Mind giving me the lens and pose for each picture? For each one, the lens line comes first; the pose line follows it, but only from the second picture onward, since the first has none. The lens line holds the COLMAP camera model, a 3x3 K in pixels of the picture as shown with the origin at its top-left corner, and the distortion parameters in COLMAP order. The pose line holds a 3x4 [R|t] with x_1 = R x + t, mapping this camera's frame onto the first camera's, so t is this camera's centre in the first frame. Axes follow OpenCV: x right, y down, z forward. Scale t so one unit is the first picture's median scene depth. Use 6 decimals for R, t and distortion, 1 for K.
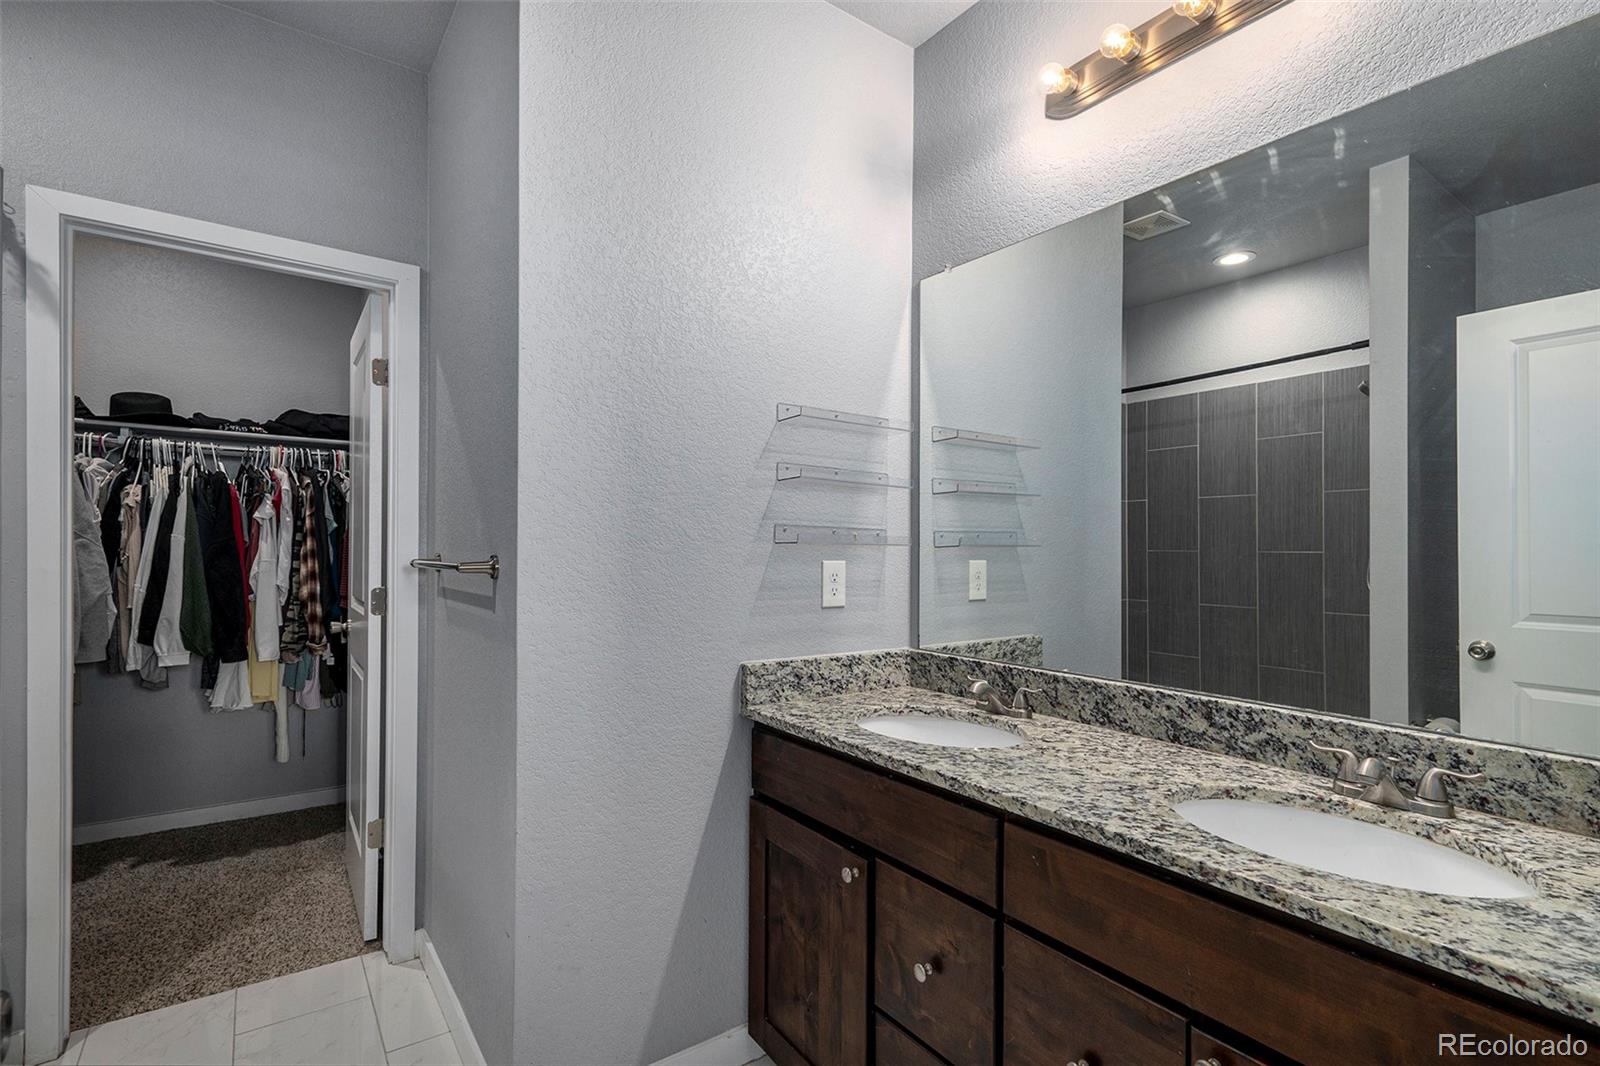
lens RADIAL K [[753.6, 0, 799.7], [0, 753.6, 537.0], [0, 0, 1]] dist [0.004370, -0.000635]
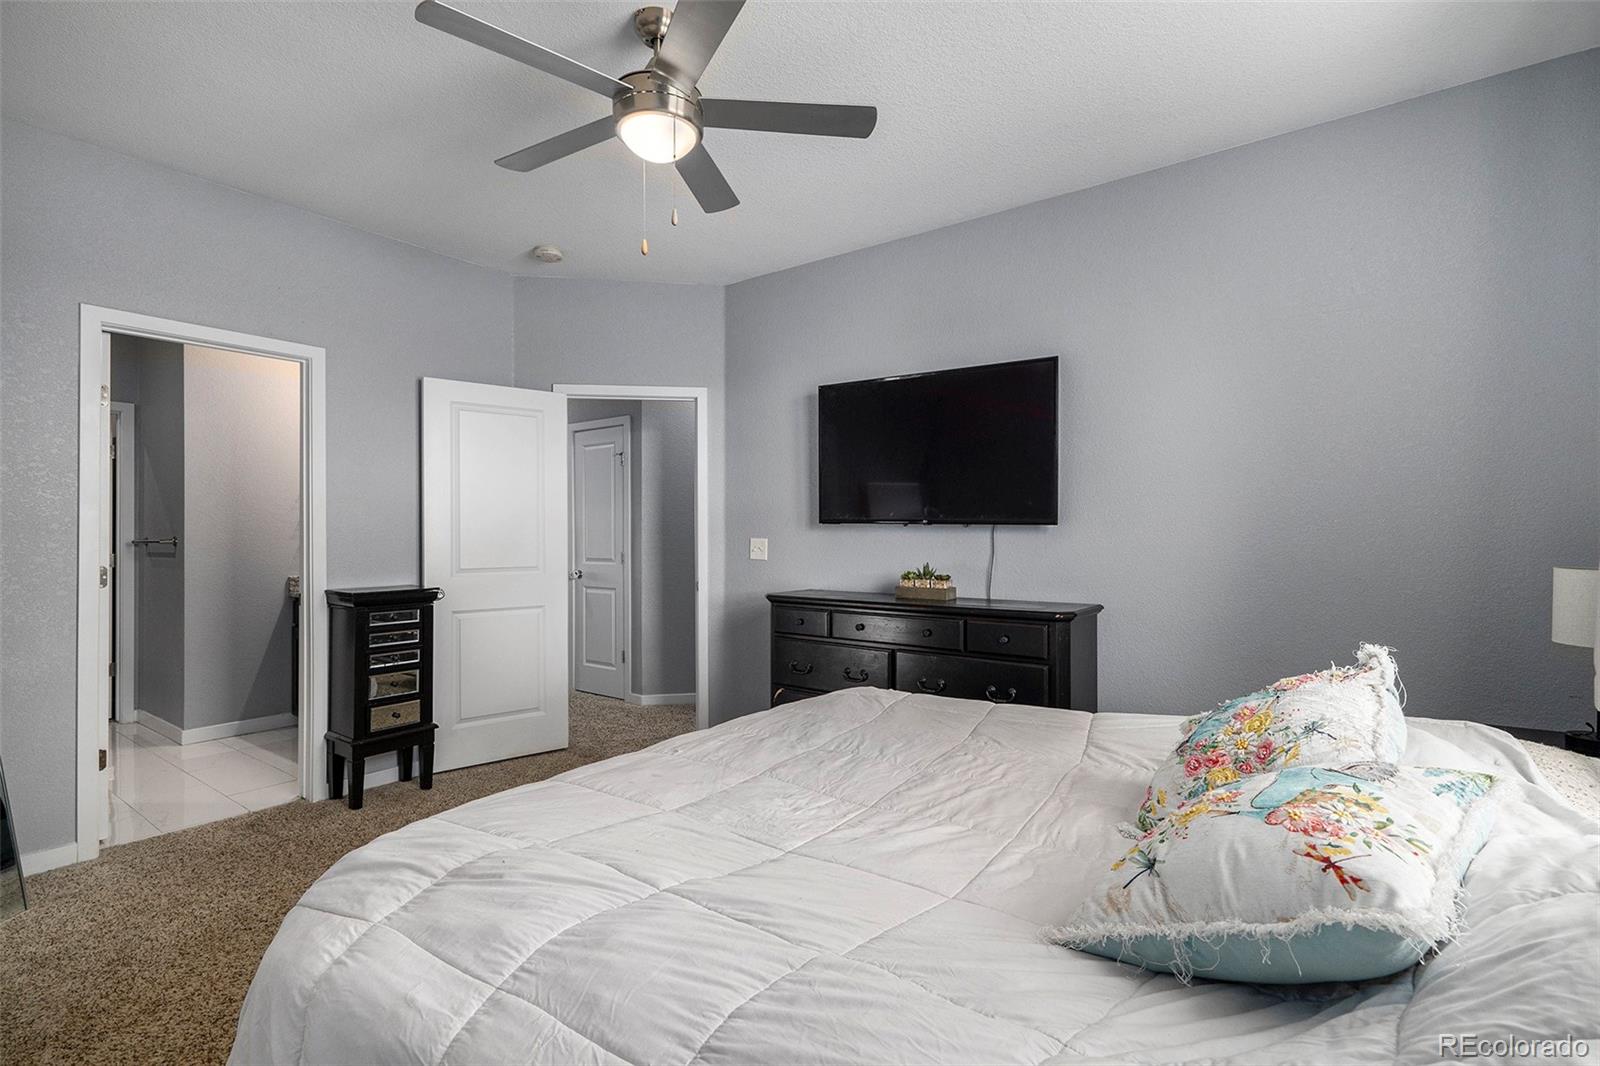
lens RADIAL K [[753.6, 0, 800.7], [0, 753.6, 530.3], [0, 0, 1]] dist [0.004370, -0.000635]
pose [[0.964201, -0.008302, 0.265043, 0.787642], [0.008046, 0.999966, 0.002053, 0.014763], [-0.265050, 0.000153, 0.964235, -1.653338]]
